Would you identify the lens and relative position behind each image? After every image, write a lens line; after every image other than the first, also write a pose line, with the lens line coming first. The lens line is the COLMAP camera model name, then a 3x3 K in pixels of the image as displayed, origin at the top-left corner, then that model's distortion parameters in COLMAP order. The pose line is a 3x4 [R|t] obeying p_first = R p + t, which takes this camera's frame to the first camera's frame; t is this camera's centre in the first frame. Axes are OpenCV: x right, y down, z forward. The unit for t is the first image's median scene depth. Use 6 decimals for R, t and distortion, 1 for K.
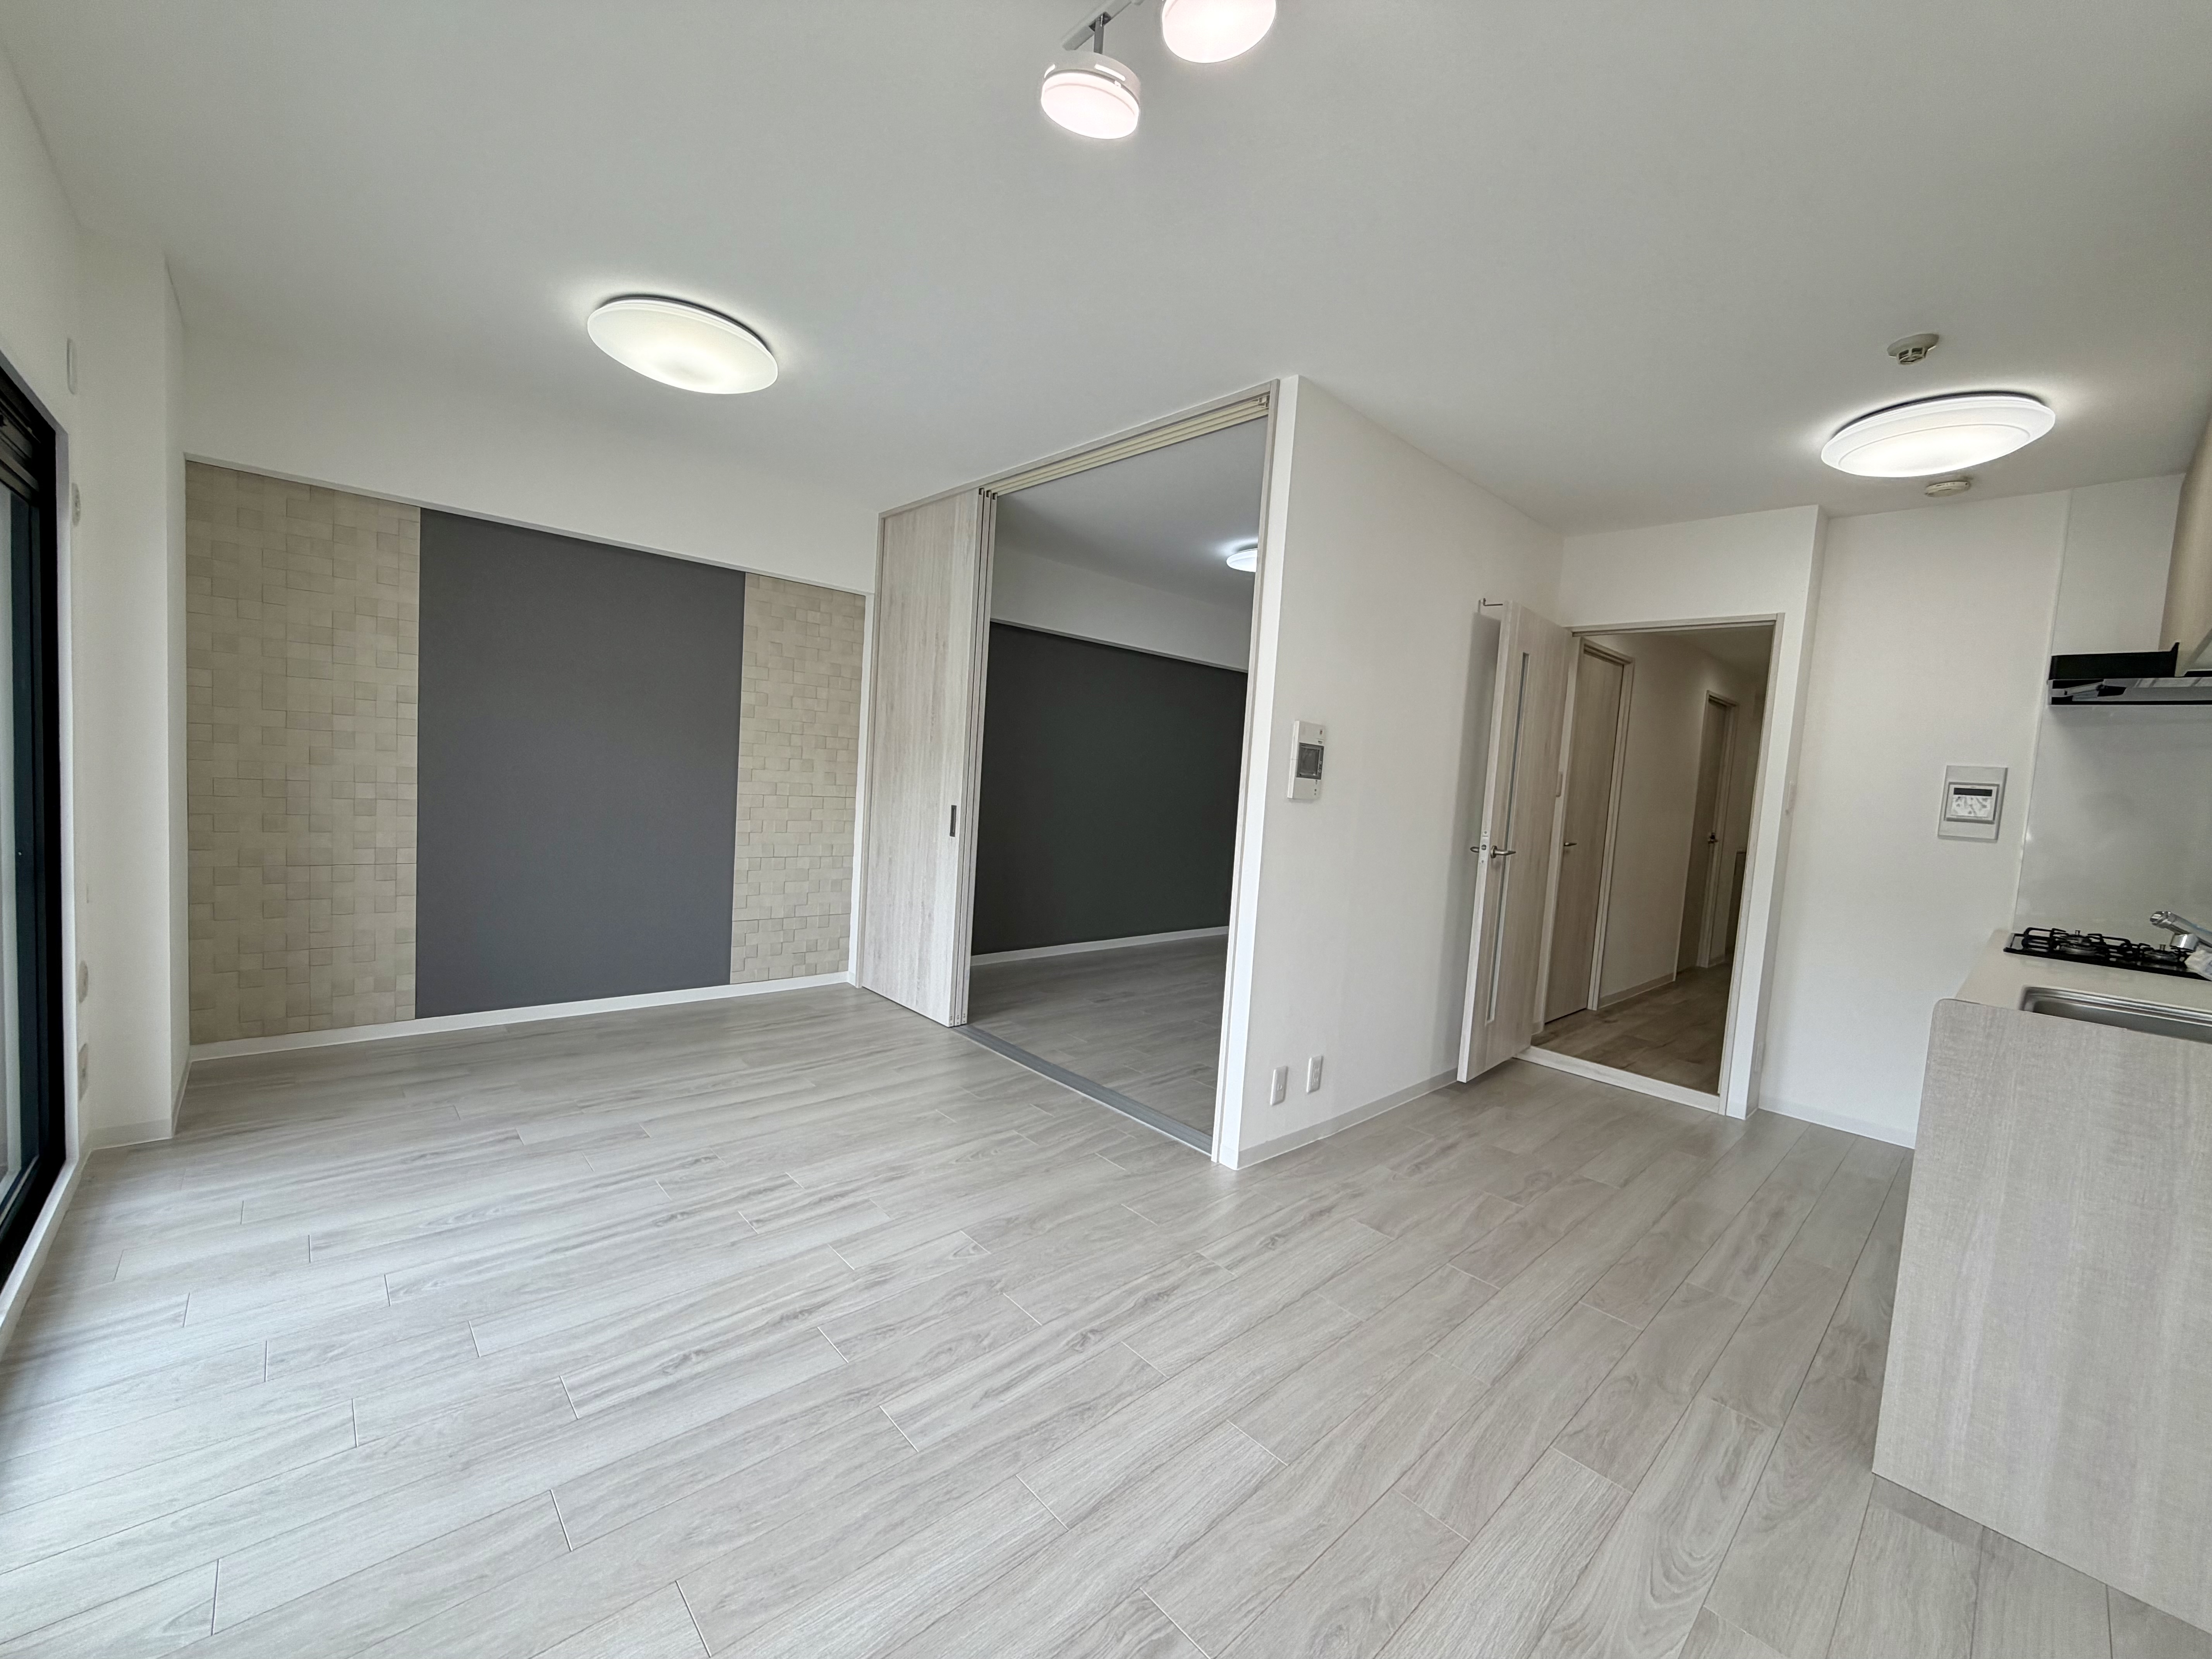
lens RADIAL K [[879.7, 0, 1110.8], [0, 879.7, 831.7], [0, 0, 1]] dist [-0.001731, 0.000337]
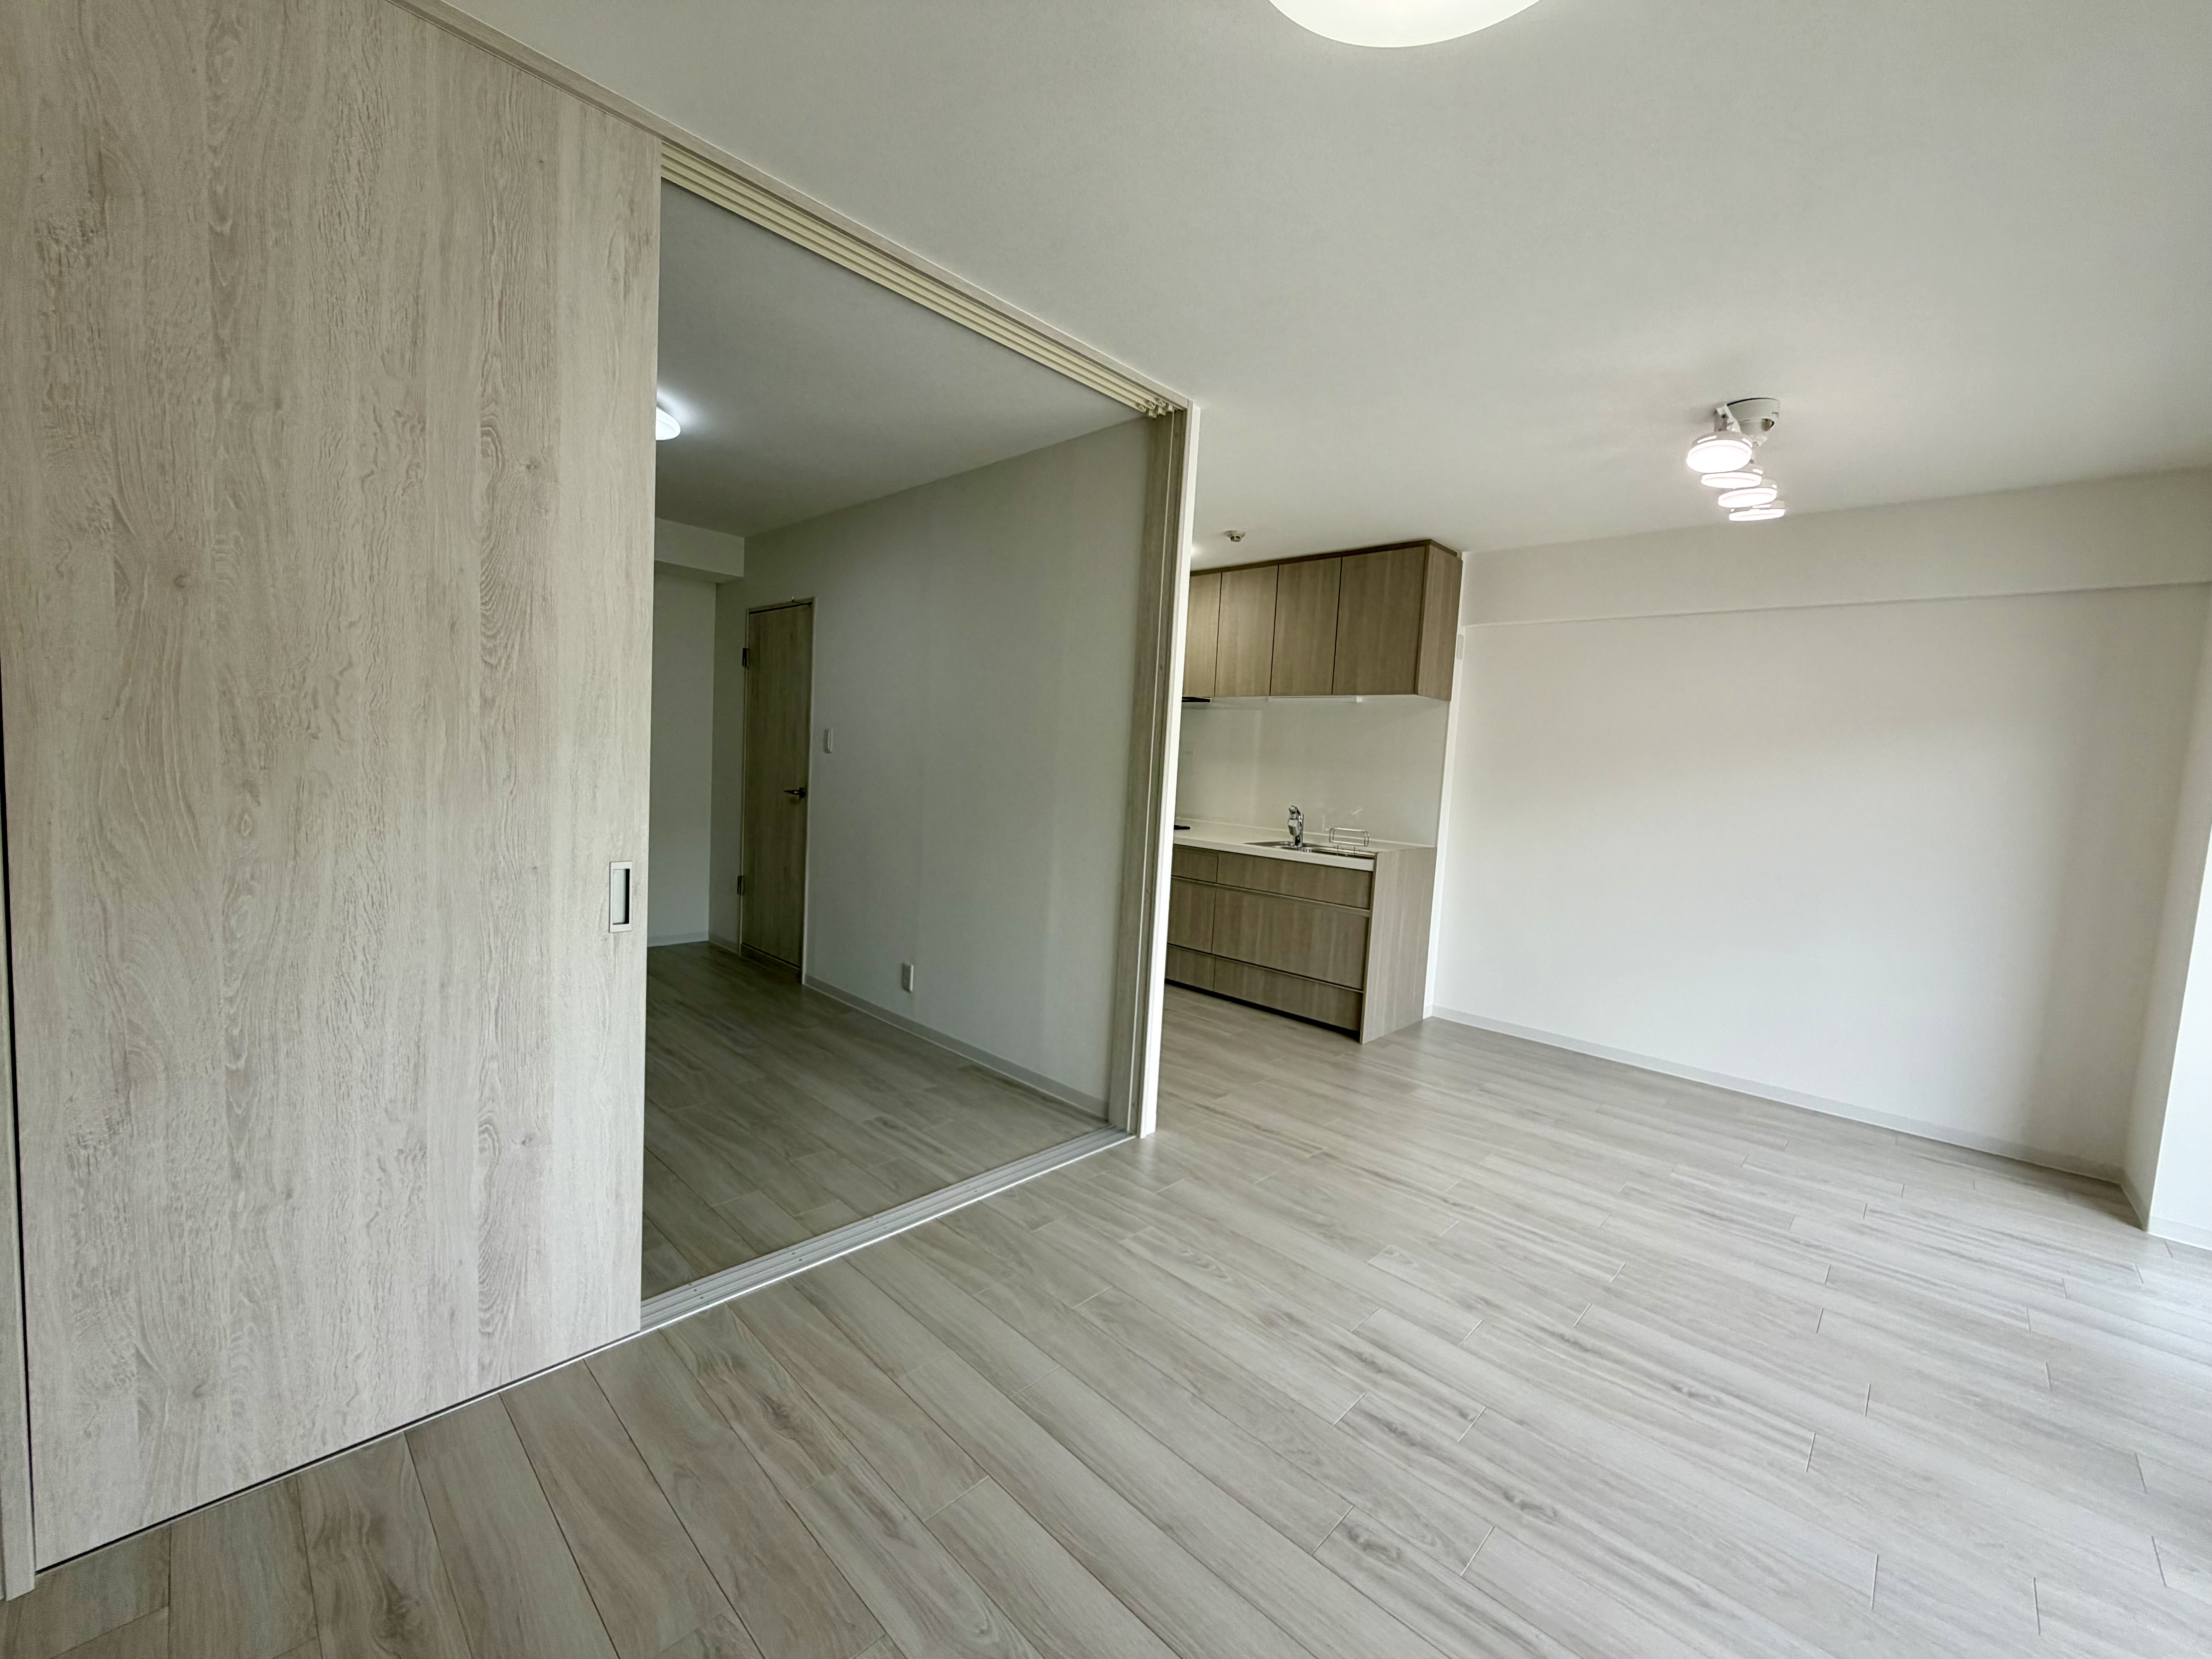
lens RADIAL K [[879.7, 0, 1095.6], [0, 879.7, 832.1], [0, 0, 1]] dist [-0.001731, 0.000337]
pose [[-0.043999, -0.152506, 0.987323, -0.744509], [0.011726, 0.988133, 0.153154, -0.131399], [-0.998963, 0.018316, -0.041688, 0.932806]]
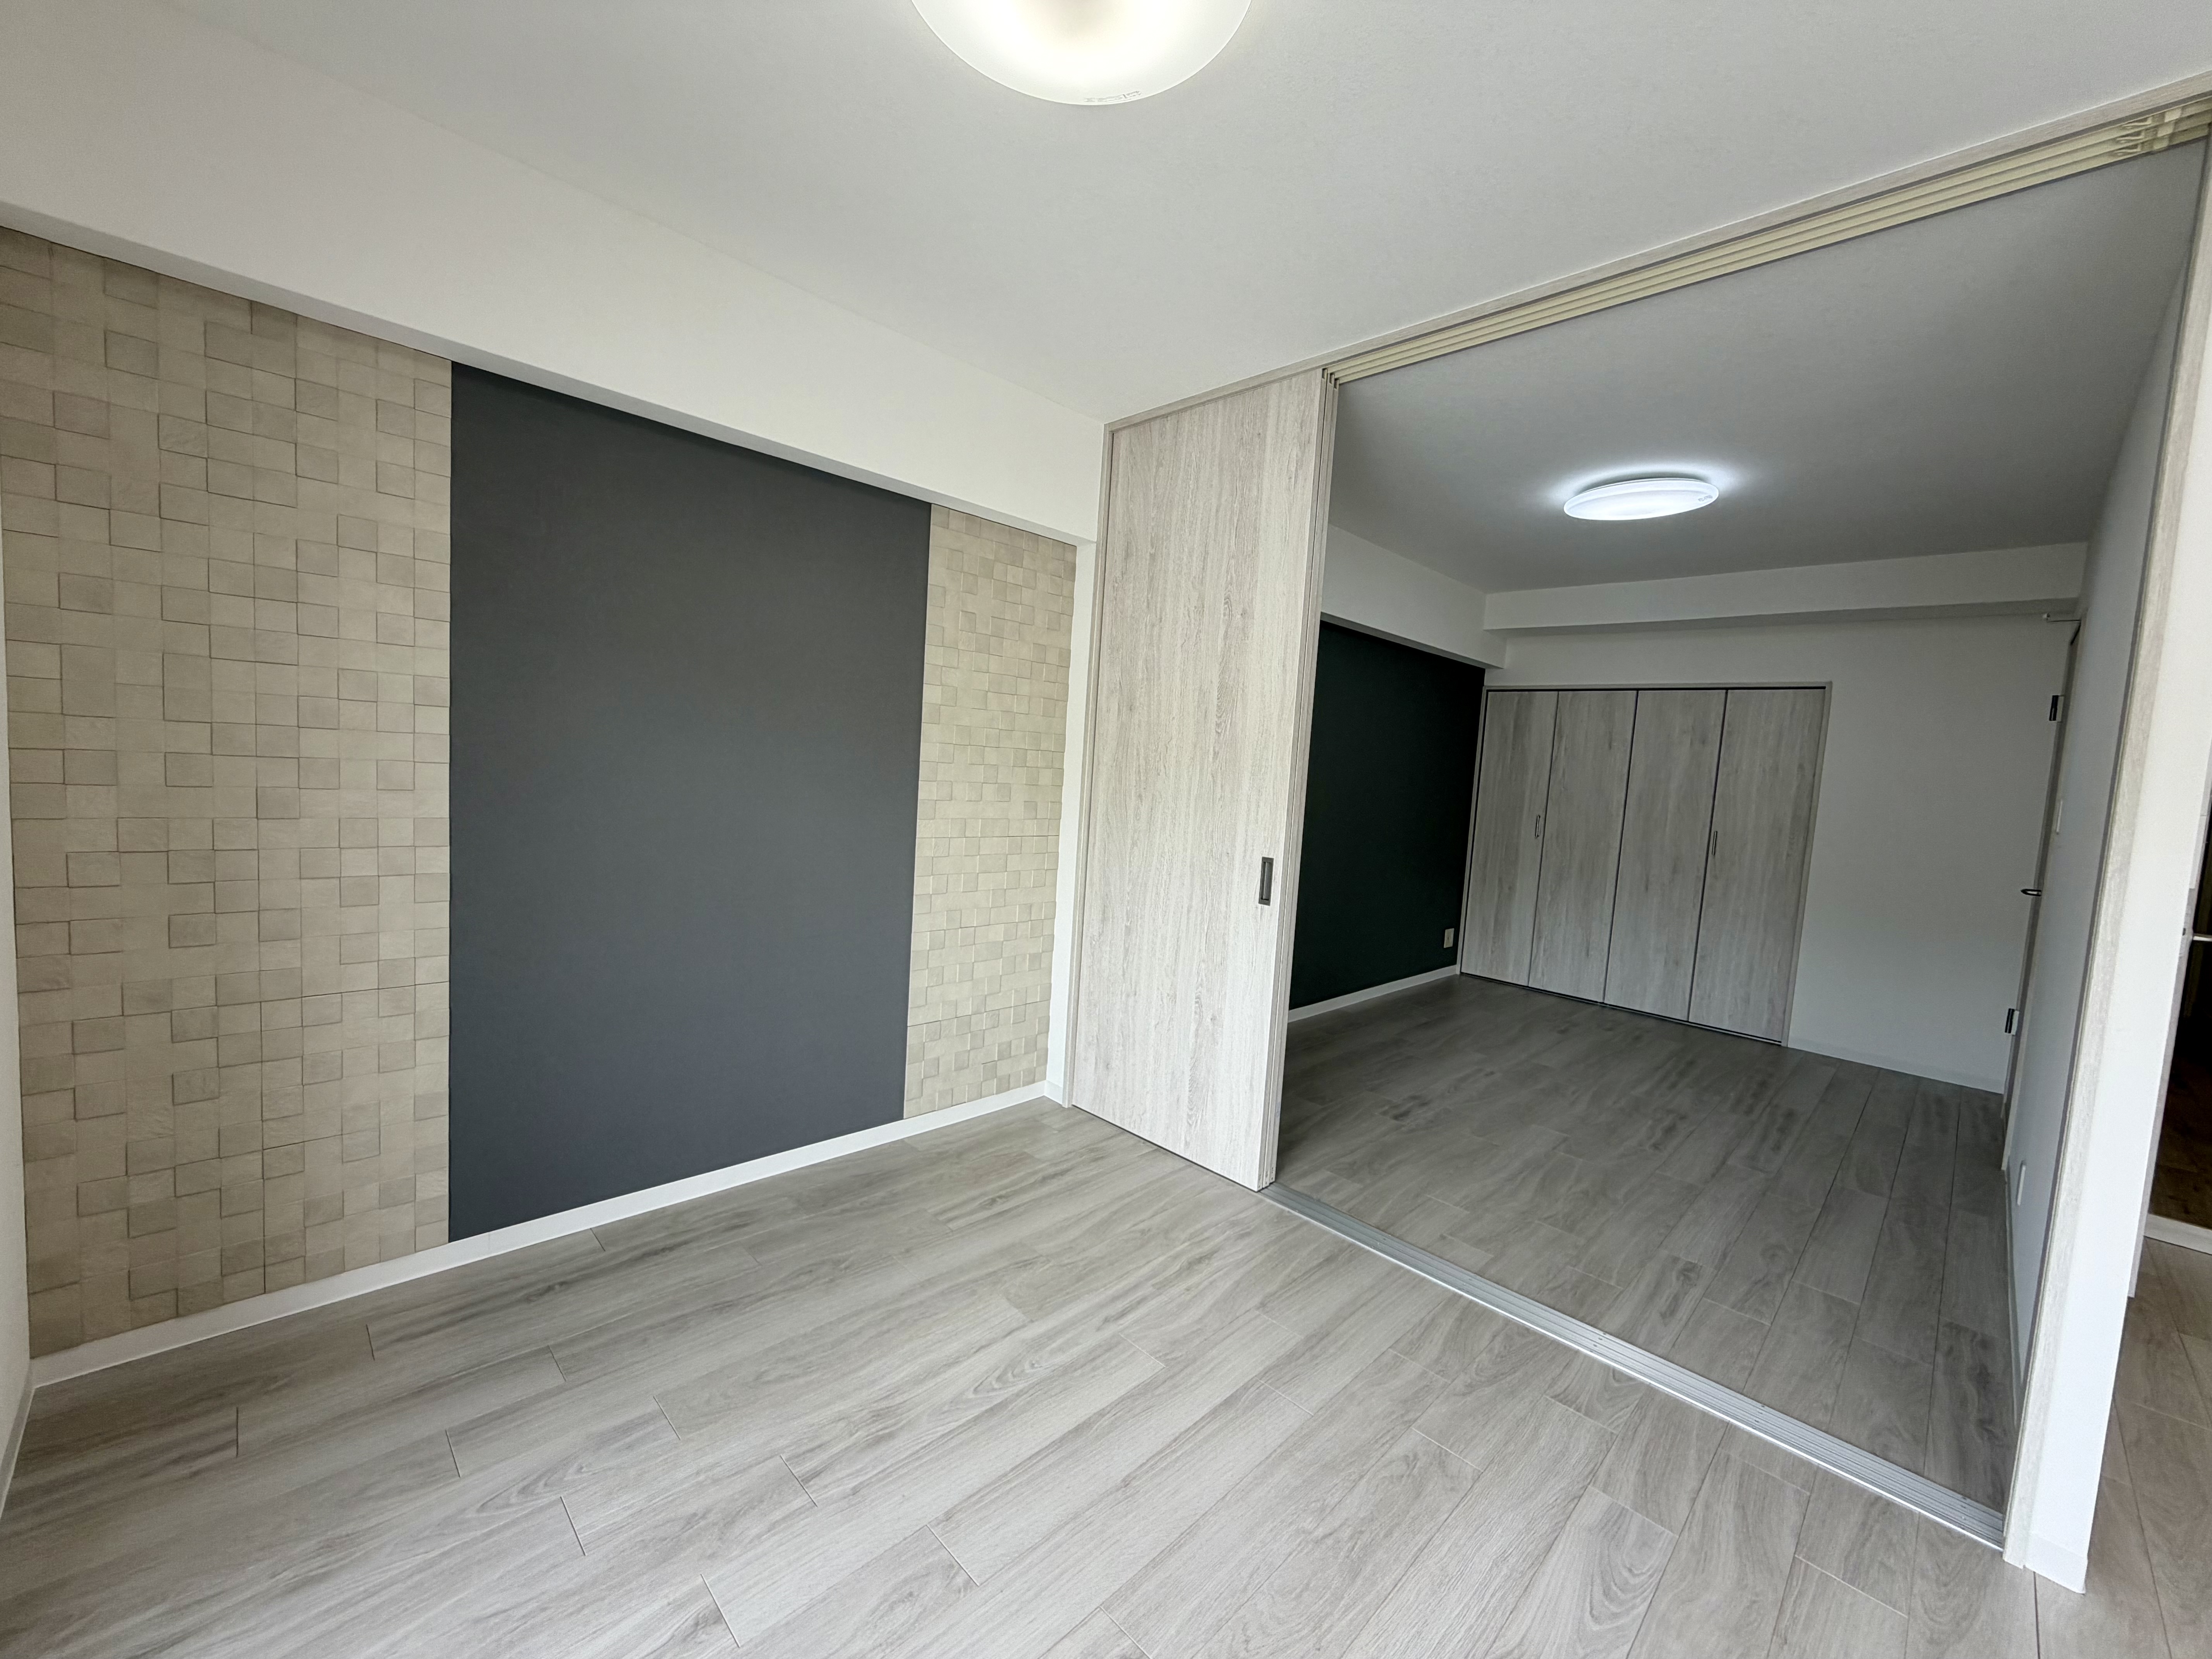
lens RADIAL K [[879.7, 0, 1109.7], [0, 879.7, 831.2], [0, 0, 1]] dist [-0.001731, 0.000337]
pose [[0.999434, -0.006551, 0.032984, -0.380165], [0.006225, 0.999931, 0.009981, -0.068447], [-0.033047, -0.009770, 0.999406, 0.414726]]
